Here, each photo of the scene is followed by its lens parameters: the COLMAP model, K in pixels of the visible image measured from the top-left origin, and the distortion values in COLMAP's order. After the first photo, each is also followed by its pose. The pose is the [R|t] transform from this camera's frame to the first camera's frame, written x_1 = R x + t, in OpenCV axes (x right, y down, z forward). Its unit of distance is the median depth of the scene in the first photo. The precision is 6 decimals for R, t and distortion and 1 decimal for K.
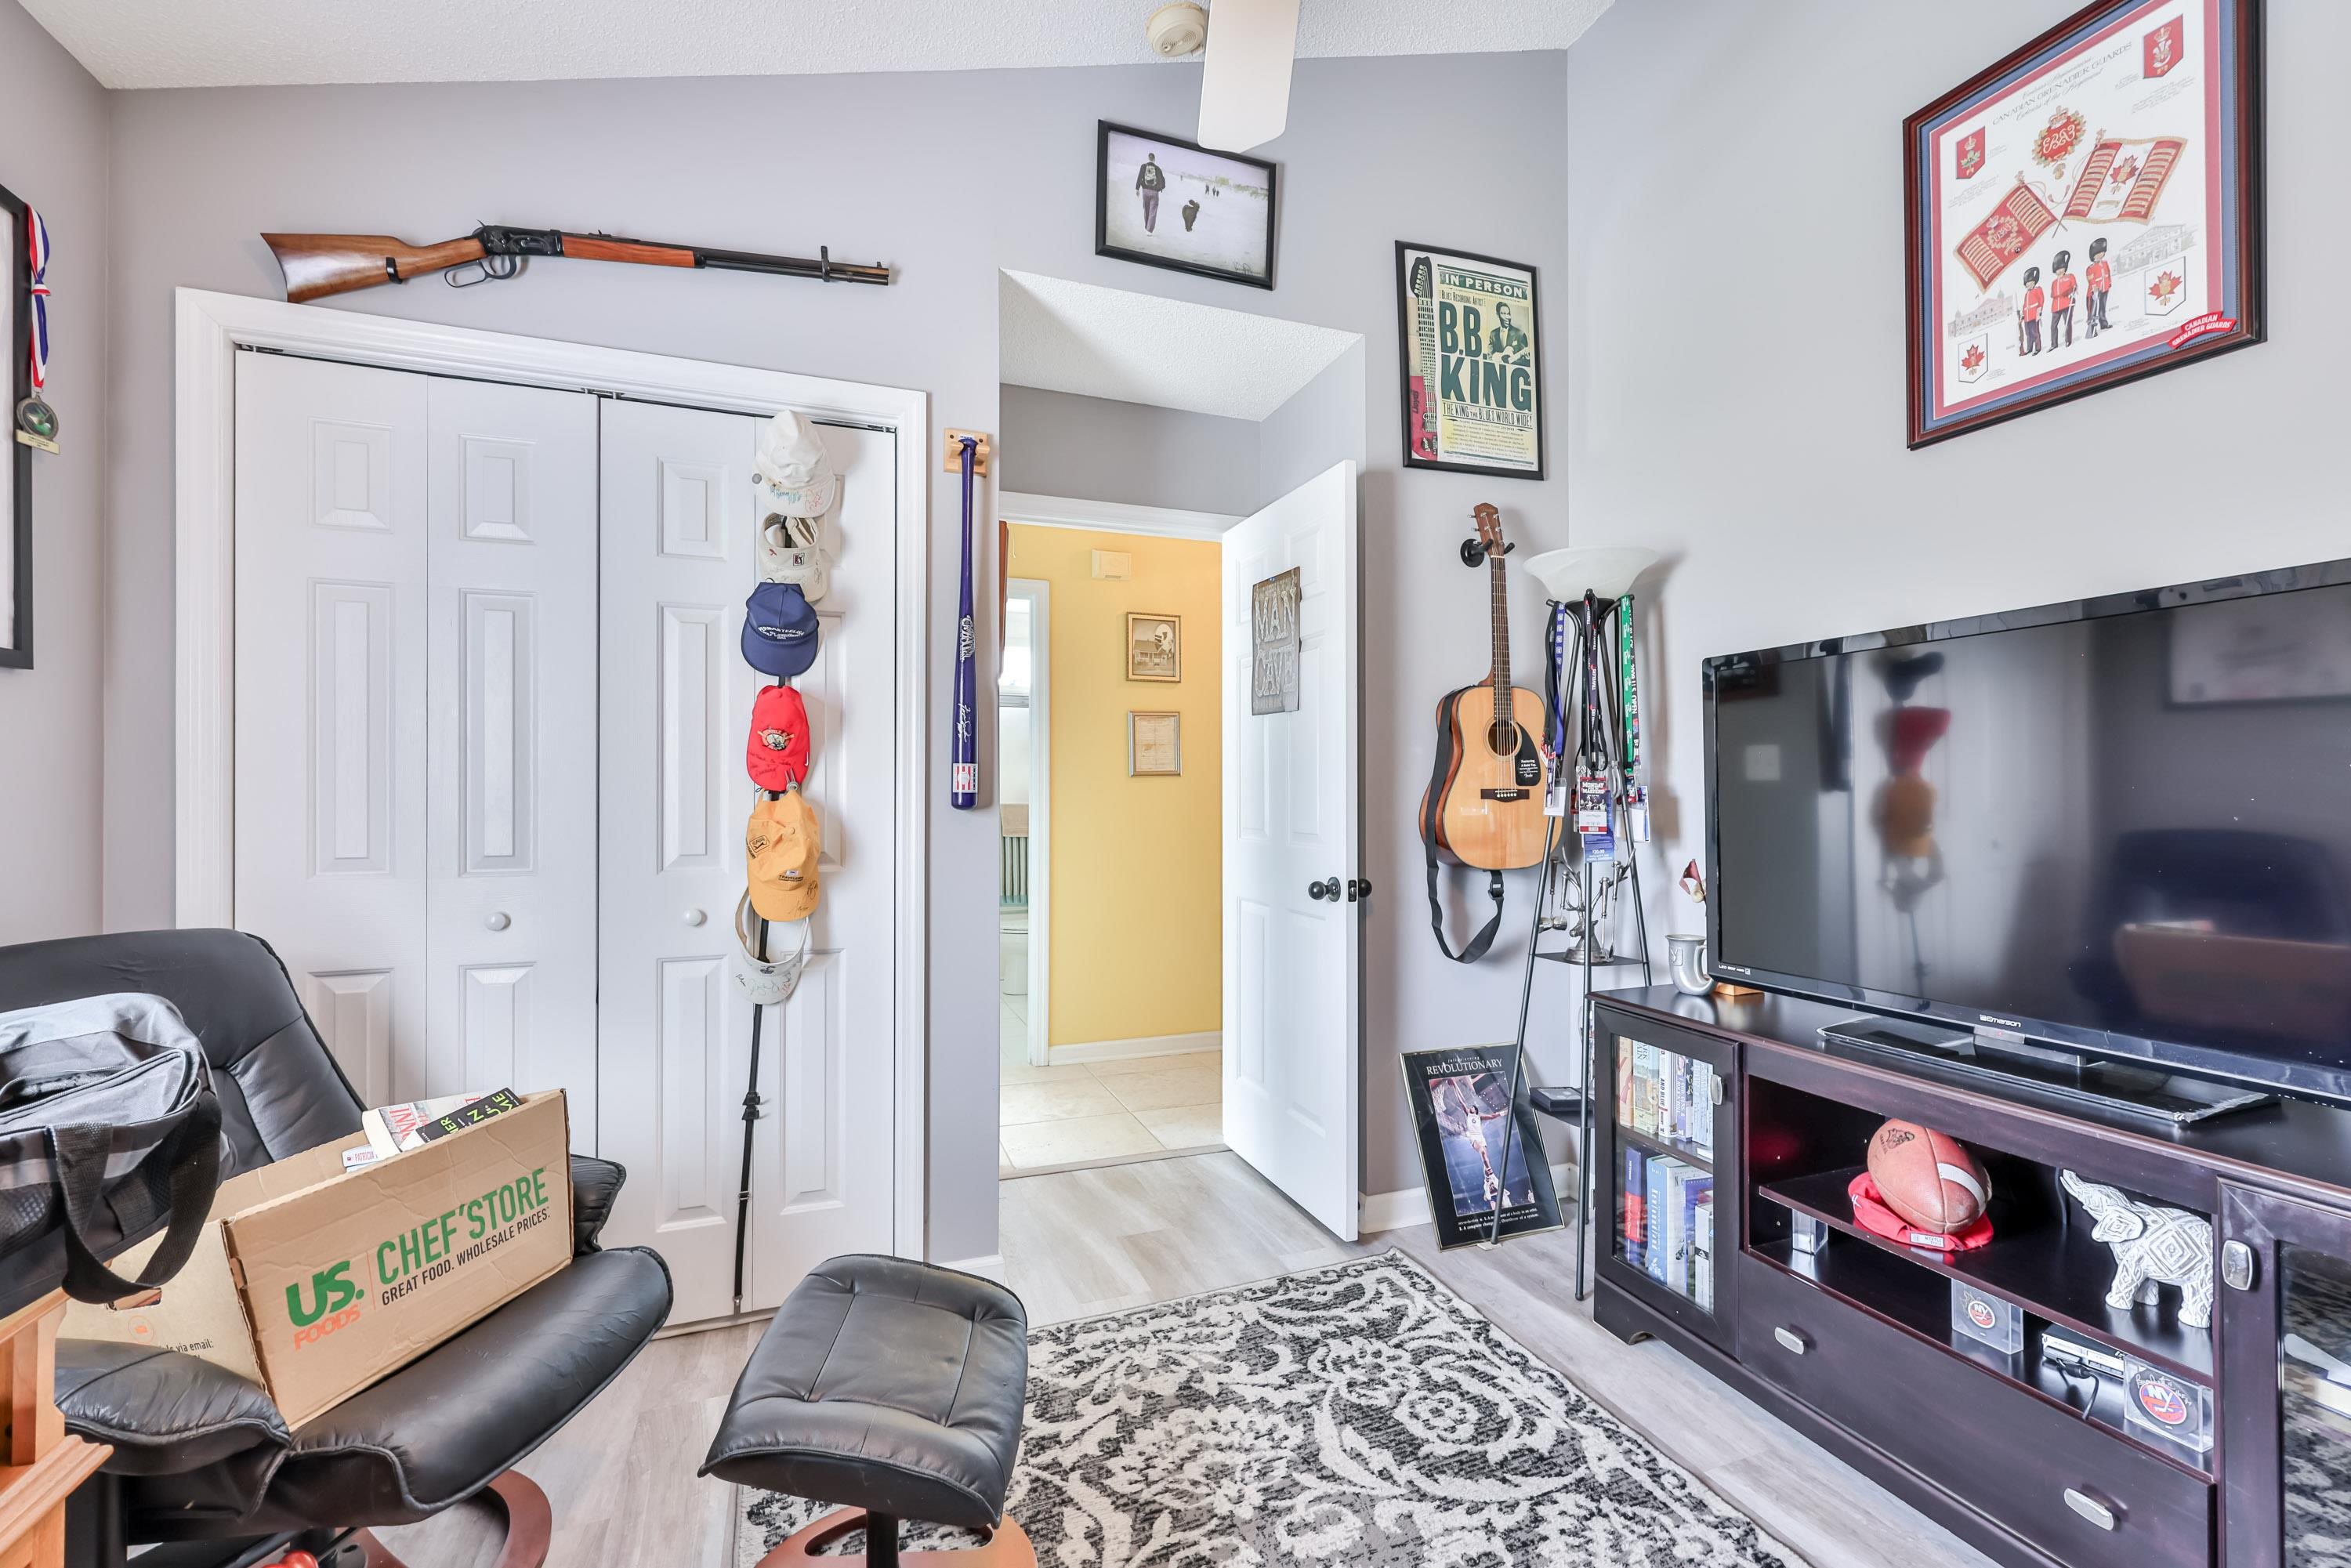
lens RADIAL K [[996.3, 0, 1177.2], [0, 996.3, 783.8], [0, 0, 1]] dist [-0.003741, 0.000848]
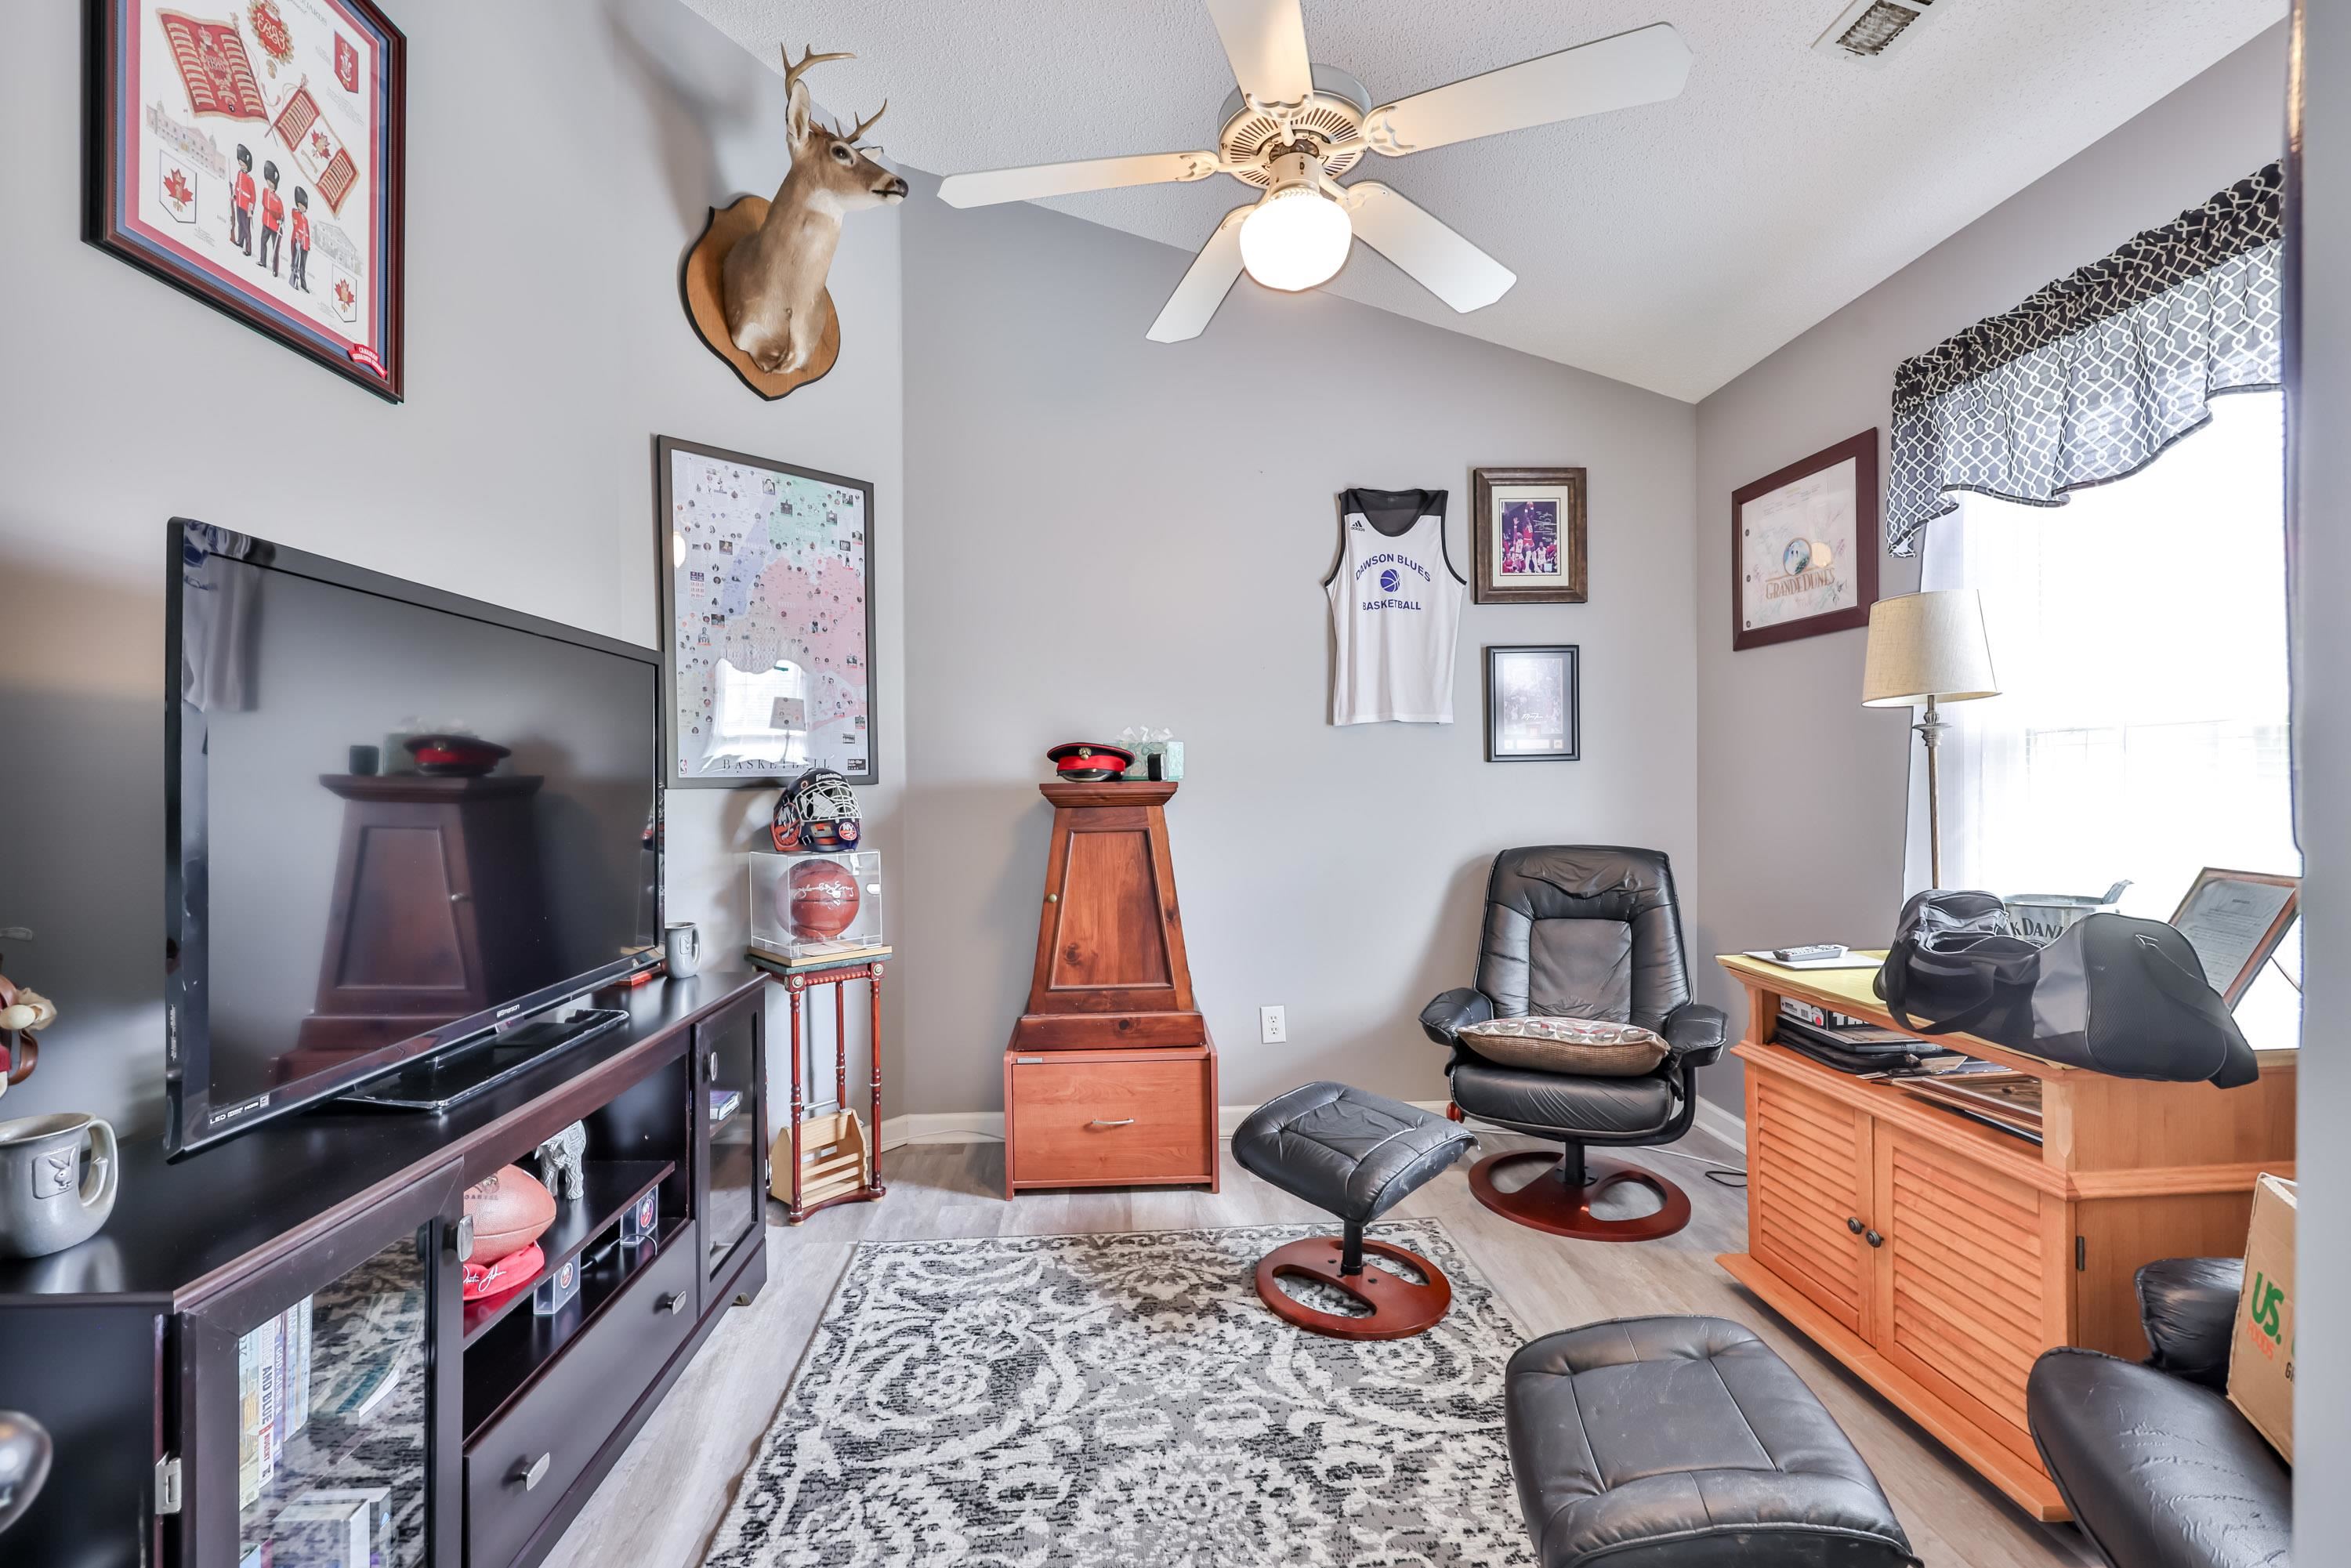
lens RADIAL K [[996.3, 0, 1171.0], [0, 996.3, 776.4], [0, 0, 1]] dist [-0.003741, 0.000848]
pose [[-0.962077, 0.009886, 0.272598, -0.093897], [0.007745, 0.999930, -0.008932, 0.012592], [-0.272668, -0.006482, -0.962086, 1.614461]]
